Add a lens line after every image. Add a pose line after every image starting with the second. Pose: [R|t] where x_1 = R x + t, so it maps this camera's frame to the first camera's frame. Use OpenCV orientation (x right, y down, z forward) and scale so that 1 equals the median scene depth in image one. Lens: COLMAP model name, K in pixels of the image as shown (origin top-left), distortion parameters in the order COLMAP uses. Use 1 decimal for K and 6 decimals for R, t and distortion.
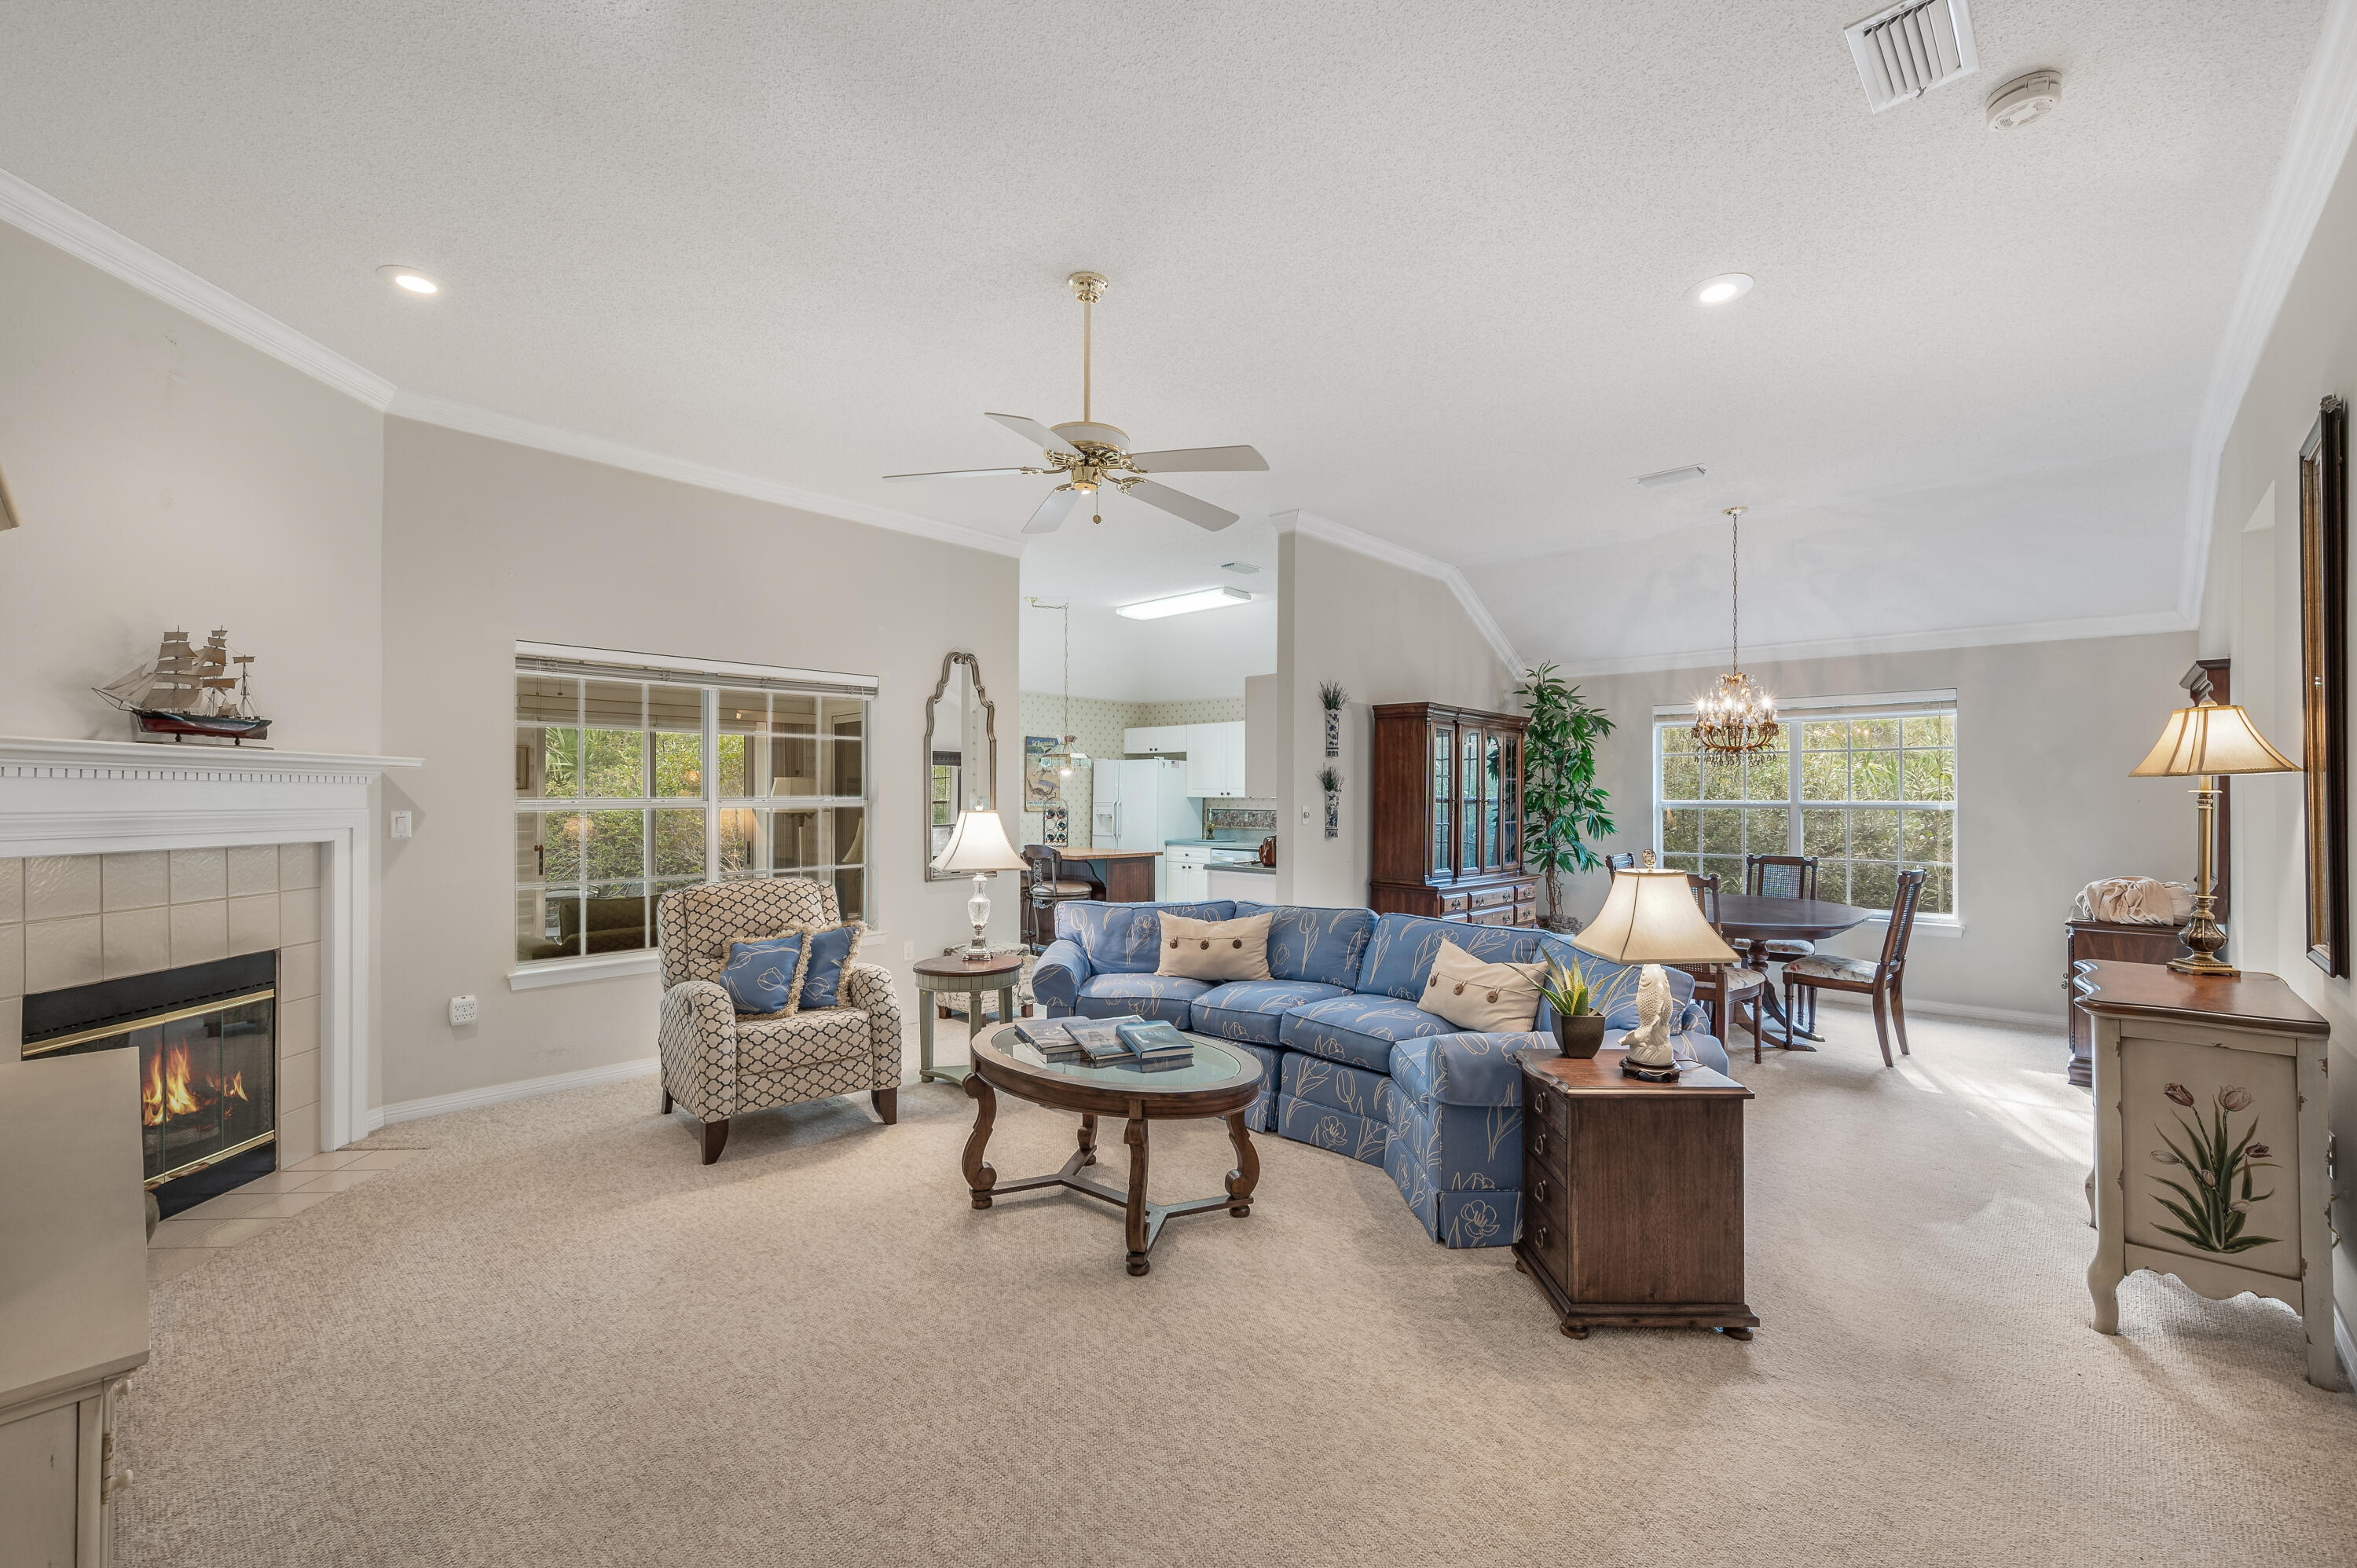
lens RADIAL K [[974.5, 0, 1181.0], [0, 974.5, 777.0], [0, 0, 1]] dist [-0.001263, -0.000038]
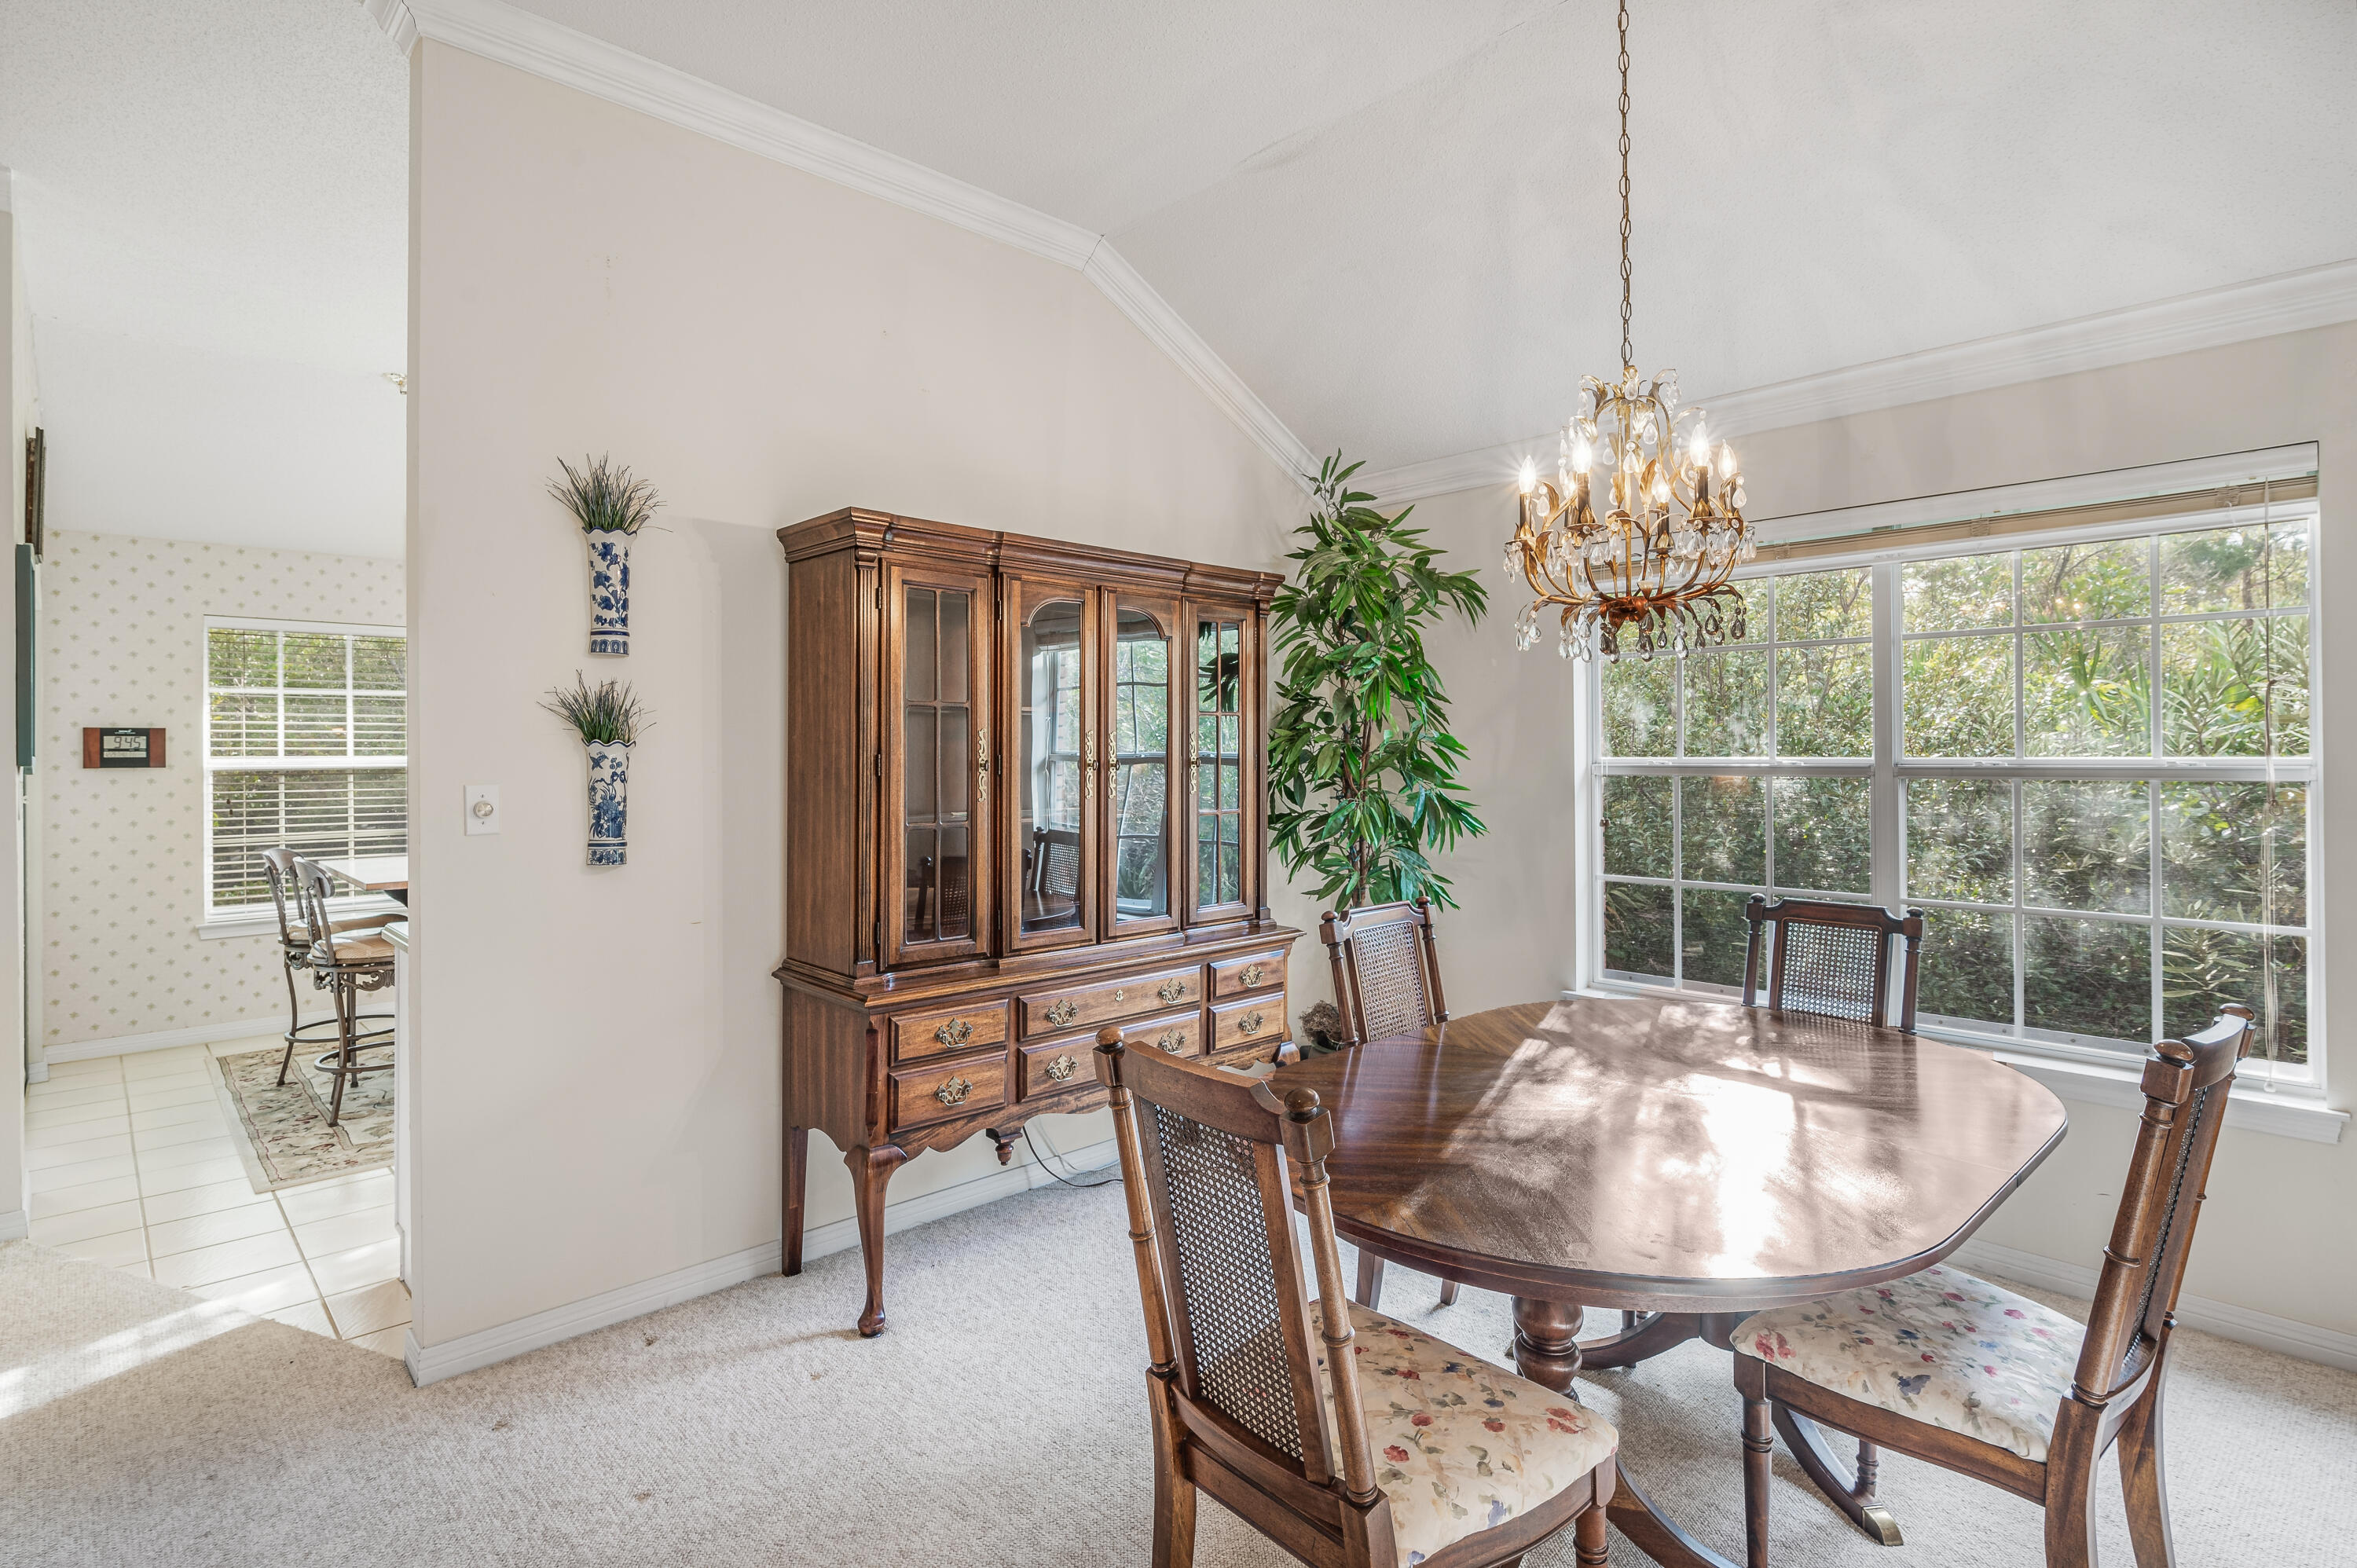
lens RADIAL K [[1172.8, 0, 1178.1], [0, 1172.8, 740.7], [0, 0, 1]] dist [0.002143, 0.000888]
pose [[0.998258, -0.007698, -0.058499, 0.386423], [0.008415, 0.999892, 0.012032, 0.008965], [0.058400, -0.012503, 0.998215, 0.522212]]
